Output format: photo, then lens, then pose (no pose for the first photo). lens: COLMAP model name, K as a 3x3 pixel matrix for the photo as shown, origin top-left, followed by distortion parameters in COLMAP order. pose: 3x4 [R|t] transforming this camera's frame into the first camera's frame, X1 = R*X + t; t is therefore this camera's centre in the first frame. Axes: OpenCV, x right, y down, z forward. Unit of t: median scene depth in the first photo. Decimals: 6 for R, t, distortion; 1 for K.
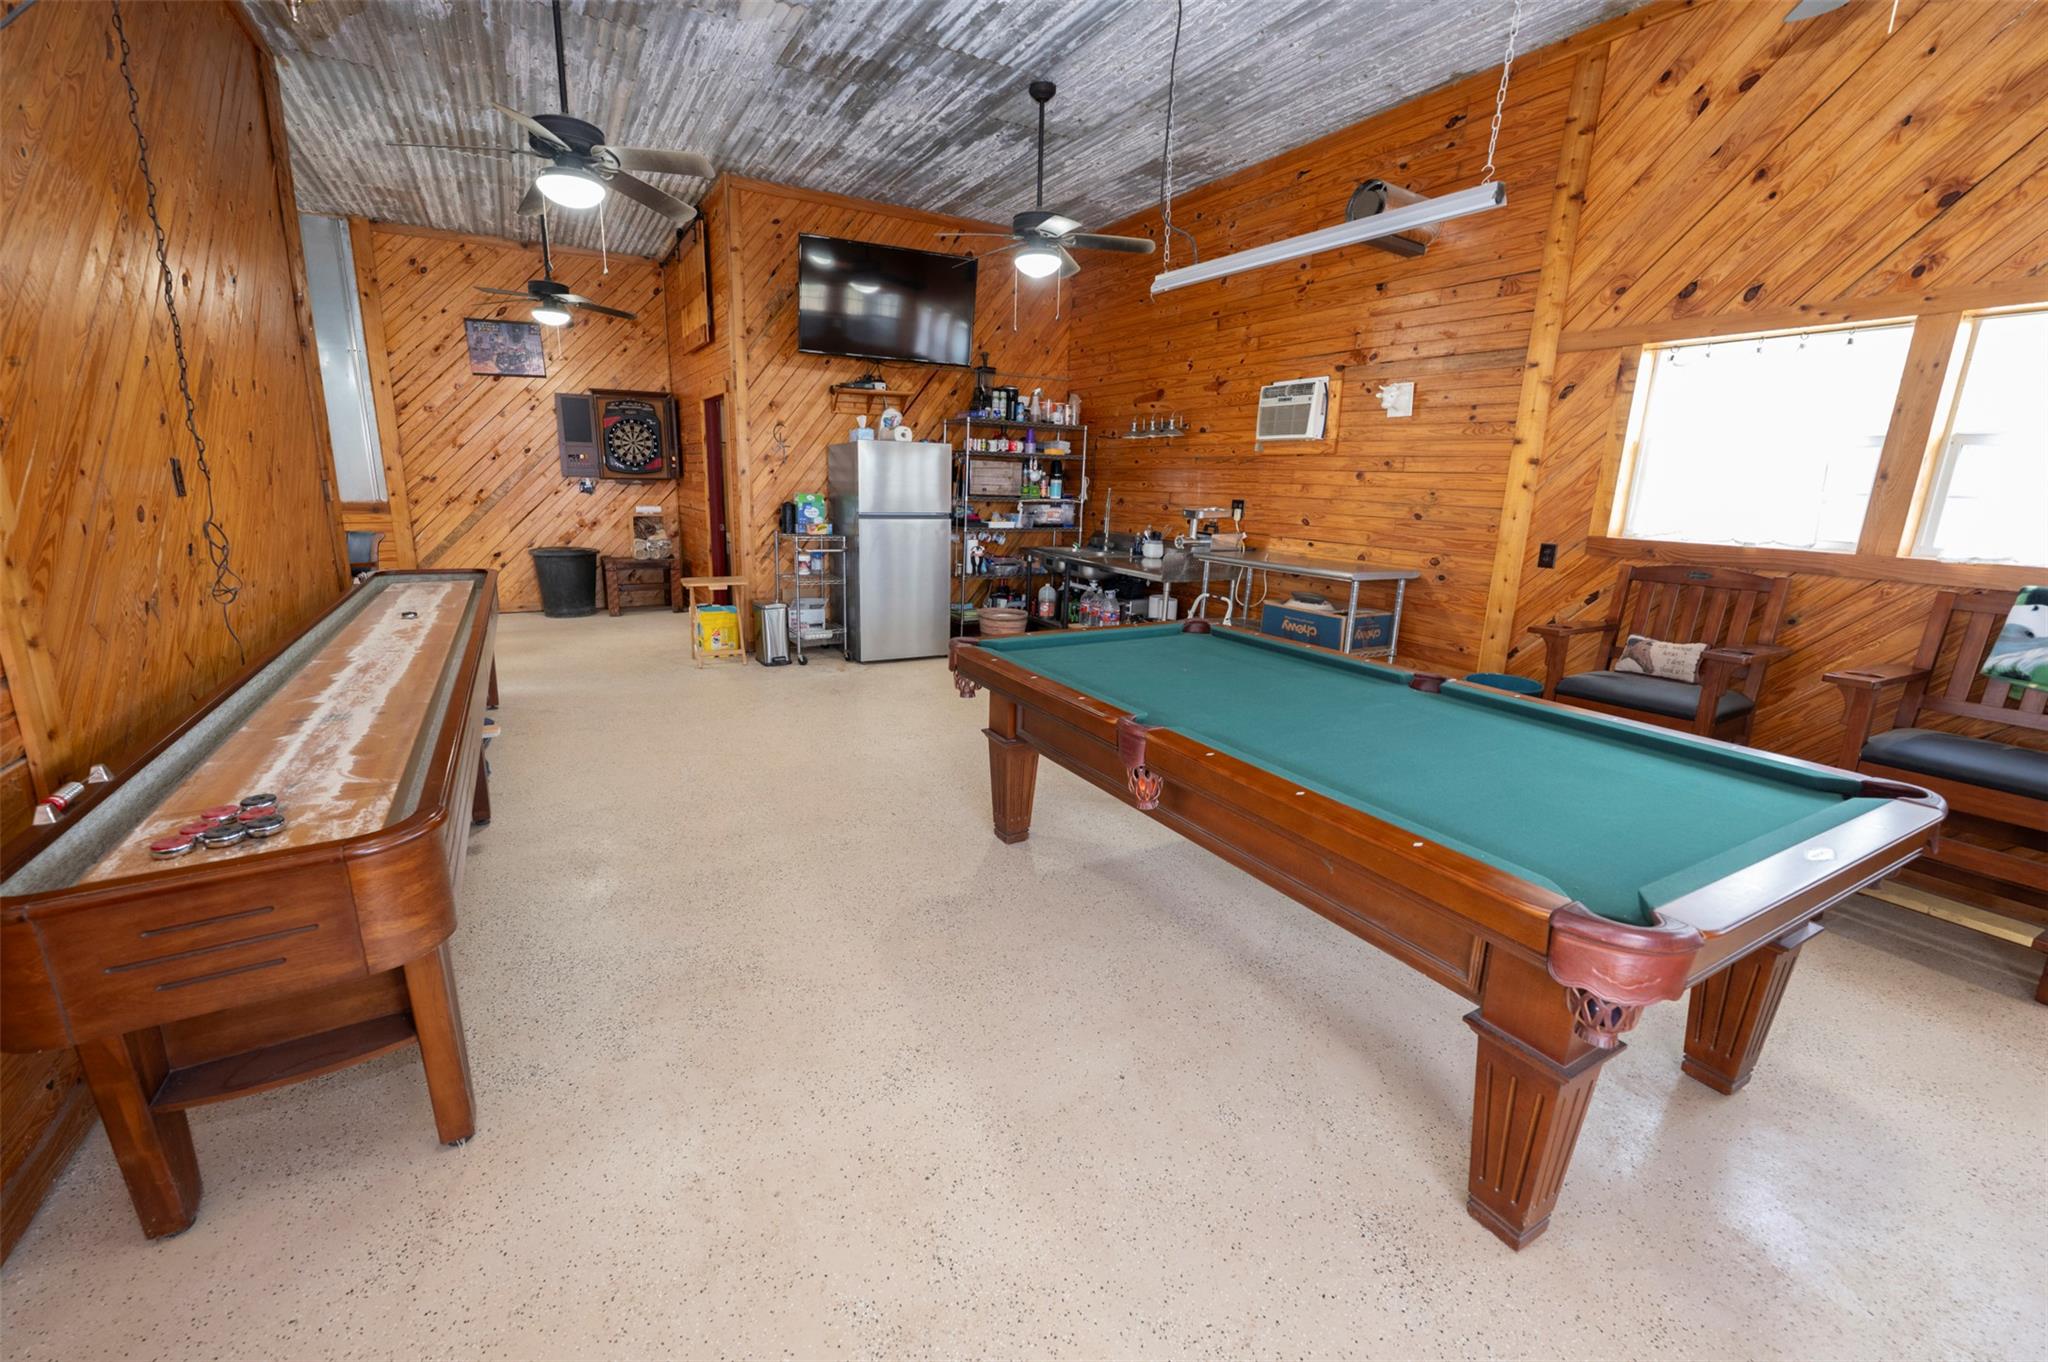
lens RADIAL K [[839.0, 0, 1014.4], [0, 839.0, 679.5], [0, 0, 1]] dist [0.000137, -0.000096]
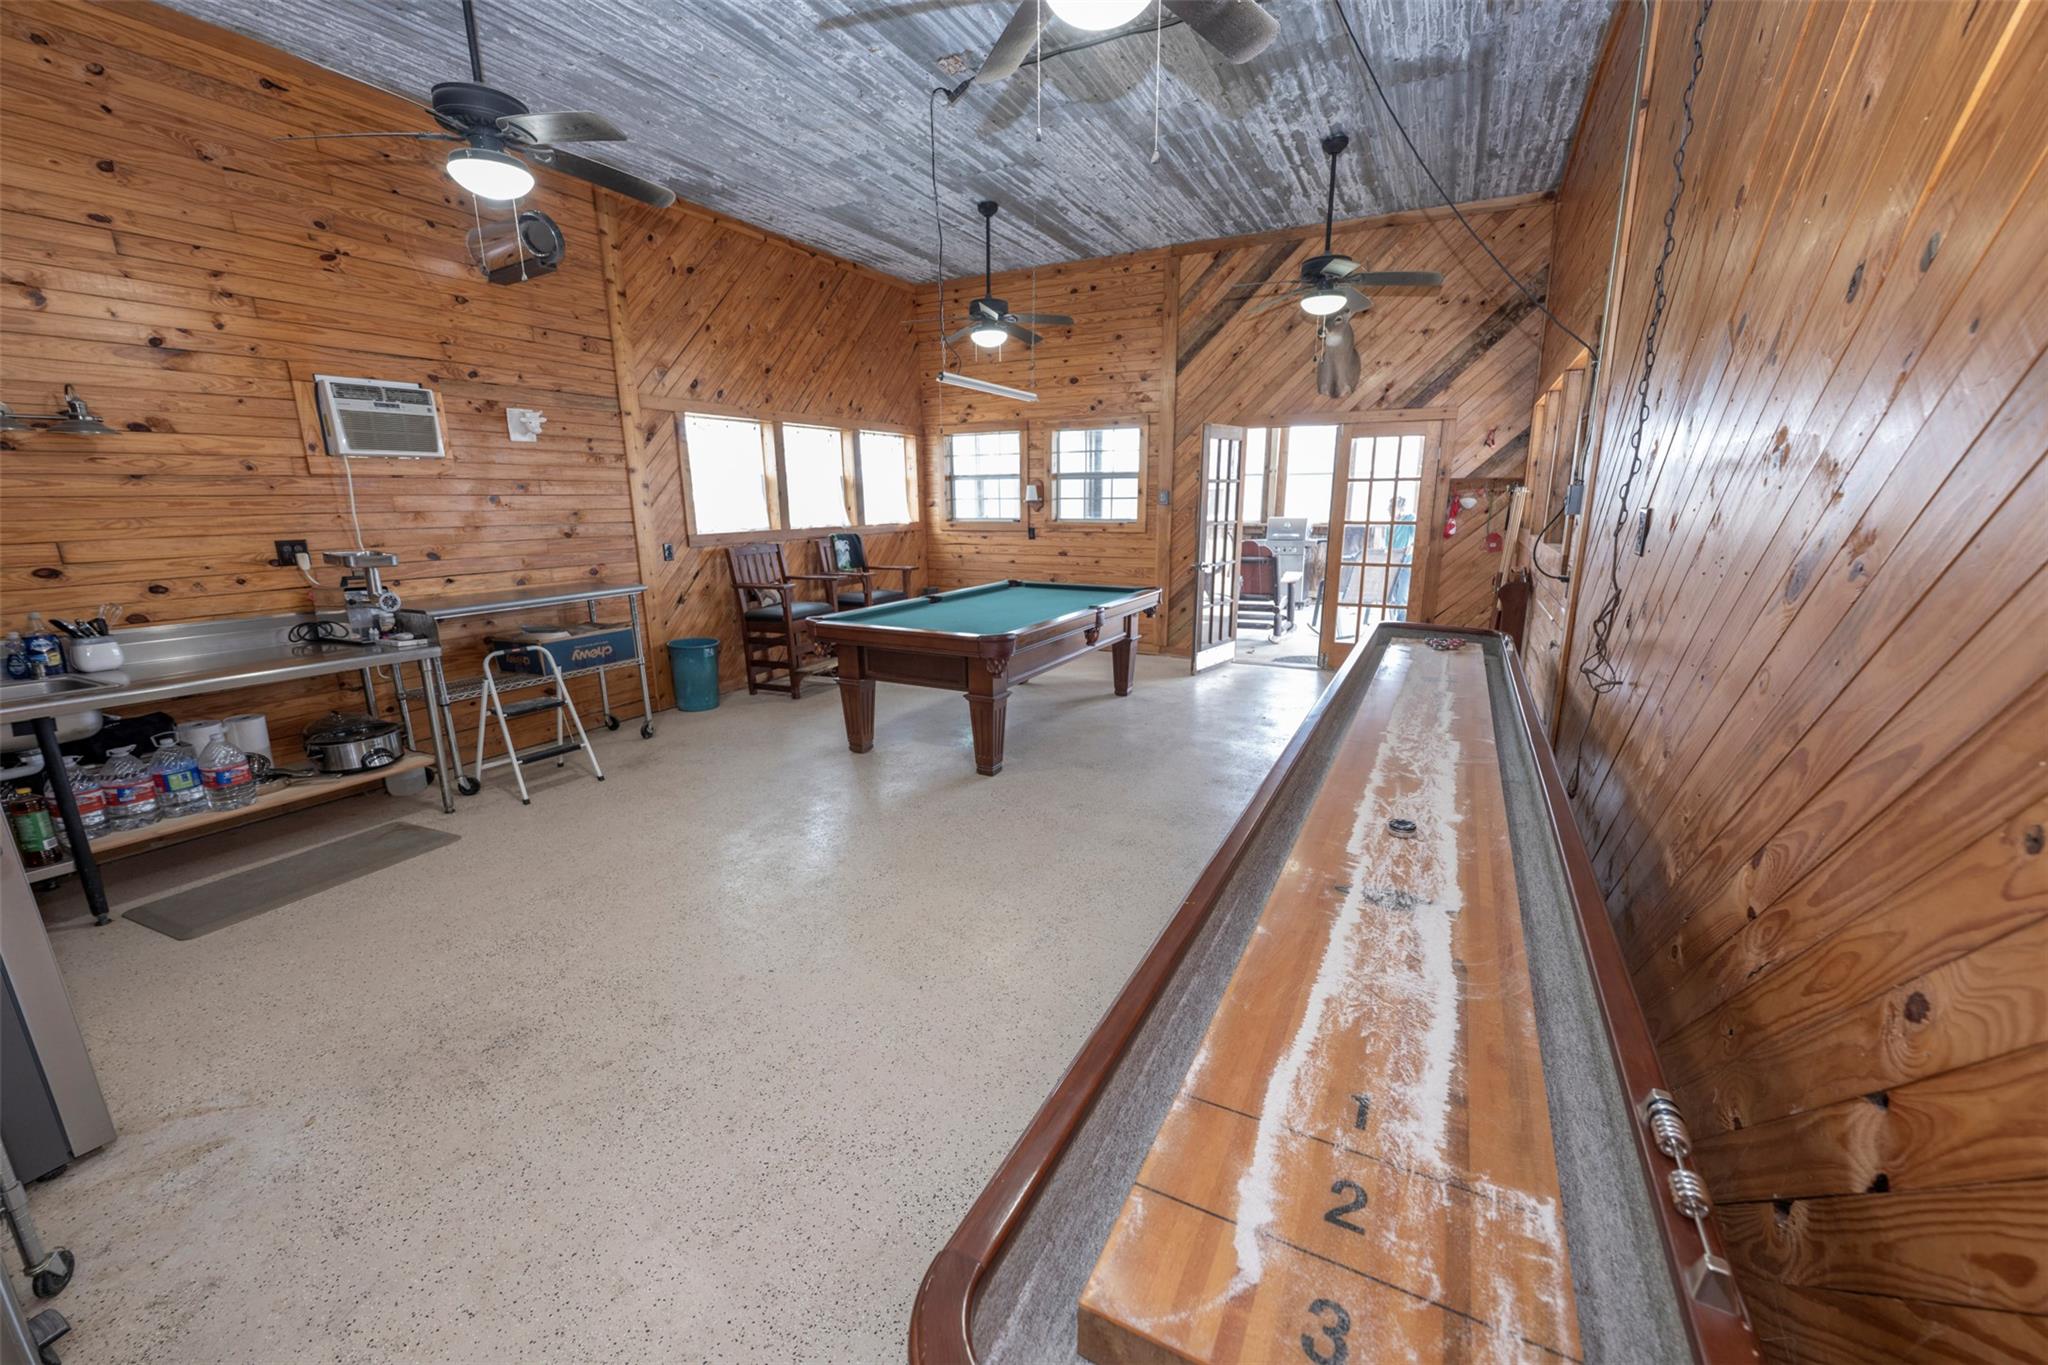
lens RADIAL K [[806.9, 0, 1019.6], [0, 806.9, 693.0], [0, 0, 1]] dist [-0.001187, -0.000118]
pose [[-0.541836, -0.219431, 0.811335, -1.585379], [0.197741, 0.904940, 0.376805, -0.609064], [-0.816892, 0.364601, -0.446938, 2.246630]]
